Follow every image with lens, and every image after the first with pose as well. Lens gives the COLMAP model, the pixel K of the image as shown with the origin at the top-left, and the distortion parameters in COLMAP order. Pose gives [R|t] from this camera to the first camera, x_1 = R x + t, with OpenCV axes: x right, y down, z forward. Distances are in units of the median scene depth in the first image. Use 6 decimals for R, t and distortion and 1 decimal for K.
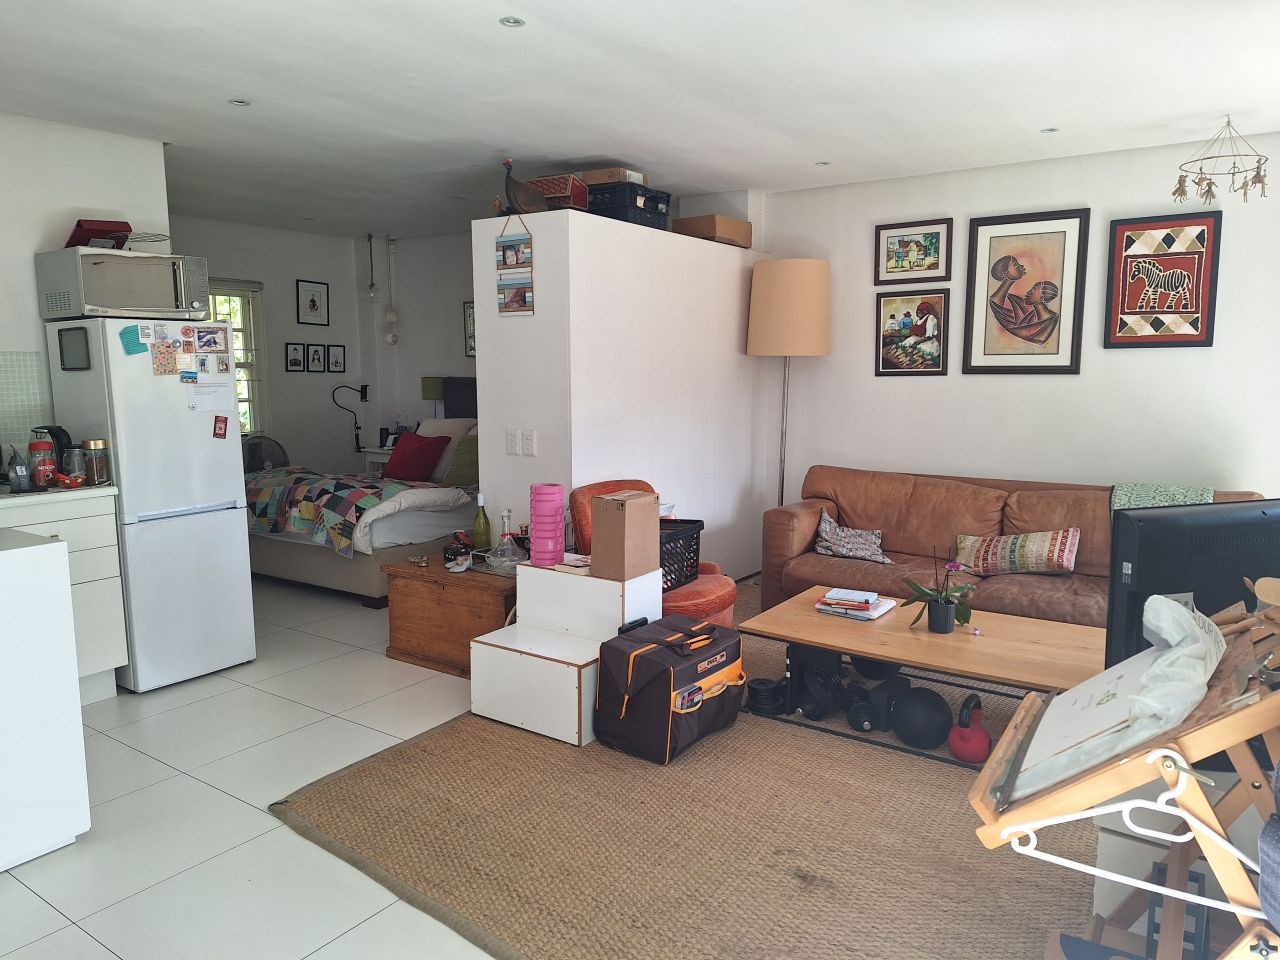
lens RADIAL K [[883.7, 0, 639.7], [0, 883.7, 479.1], [0, 0, 1]] dist [0.076621, -0.078748]
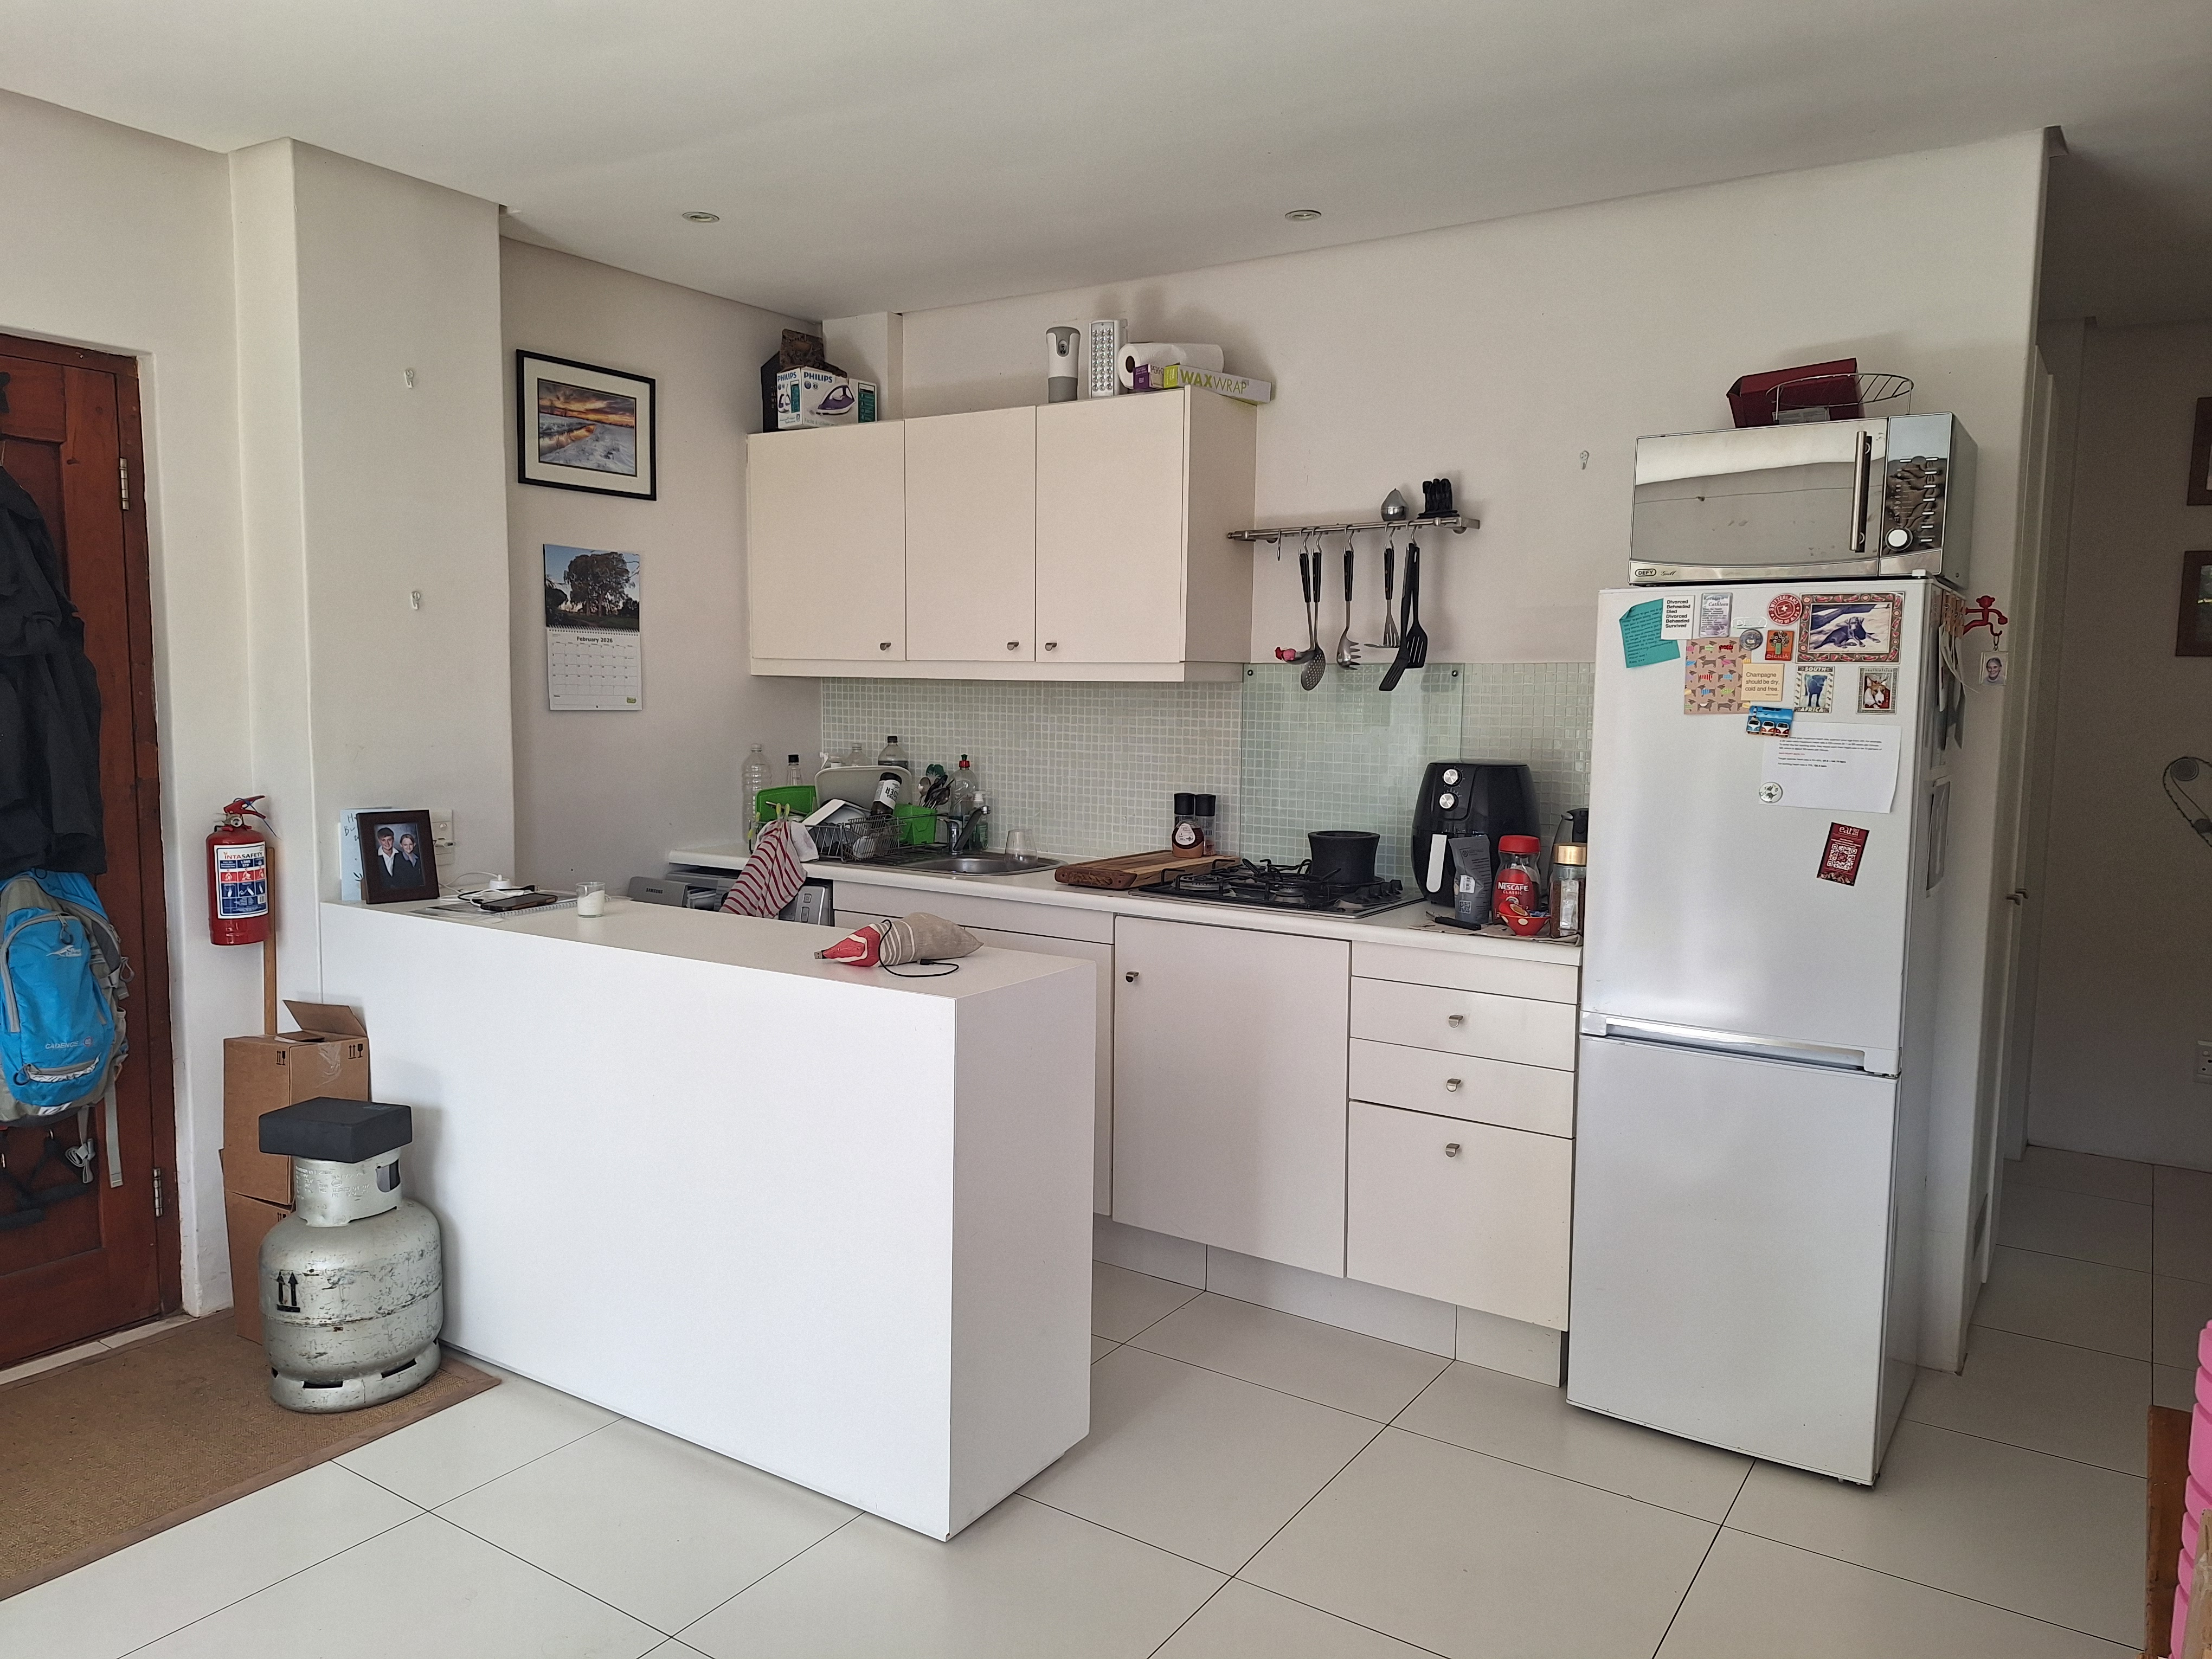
lens RADIAL K [[1527.2, 0, 1098.2], [0, 1527.2, 824.4], [0, 0, 1]] dist [0.076621, -0.078748]
pose [[0.022545, 0.102200, -0.994508, 0.169451], [-0.139073, 0.985410, 0.098113, -0.085767], [0.990025, 0.136097, 0.036429, 0.622522]]
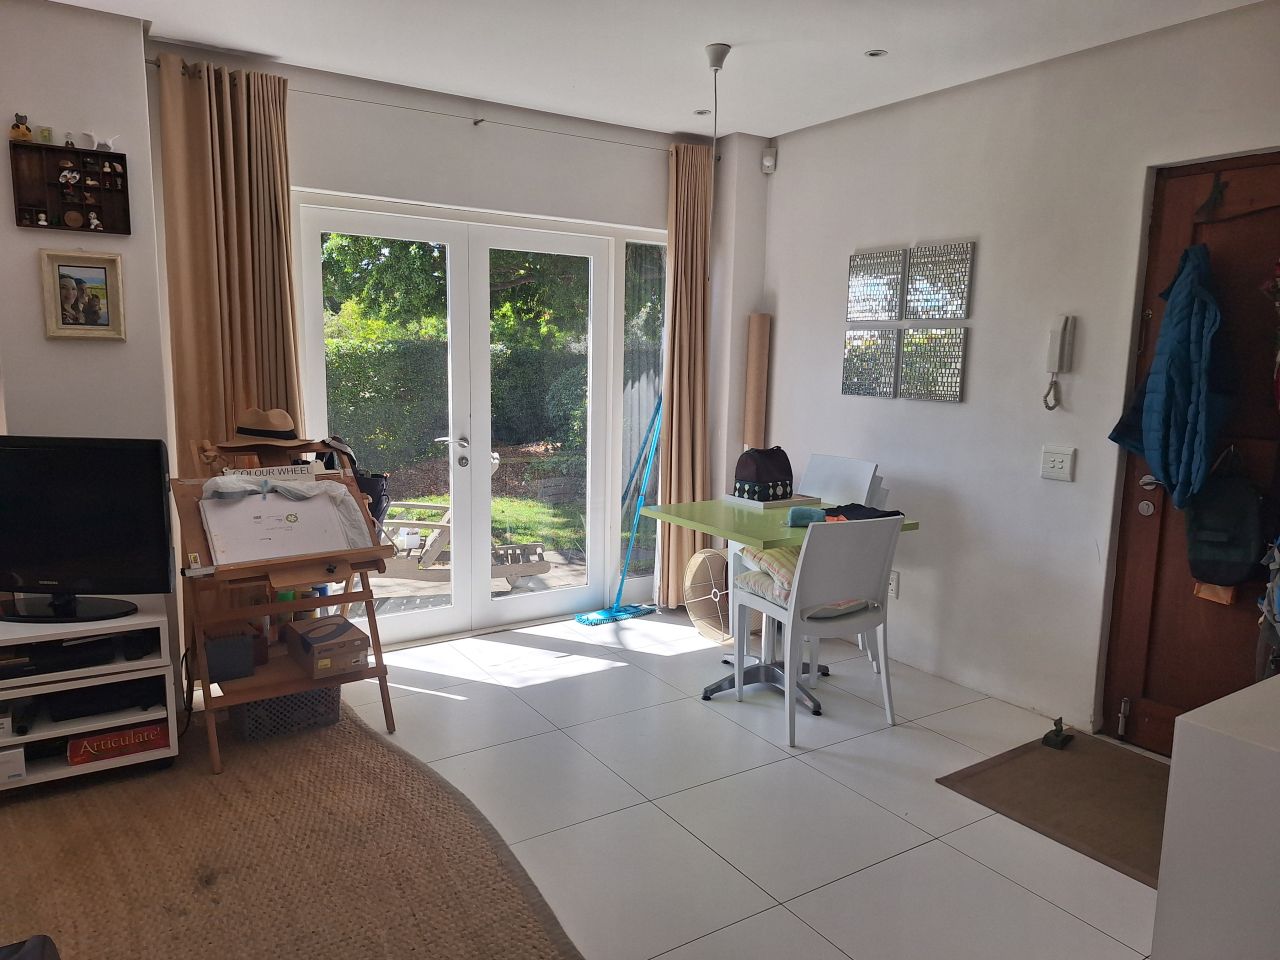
lens RADIAL K [[883.7, 0, 632.4], [0, 883.7, 490.7], [0, 0, 1]] dist [0.076621, -0.078748]
pose [[-0.923796, -0.070245, 0.376387, -0.325221], [0.037257, 0.961870, 0.270956, -0.113492], [-0.381069, 0.264331, -0.885955, 0.903902]]
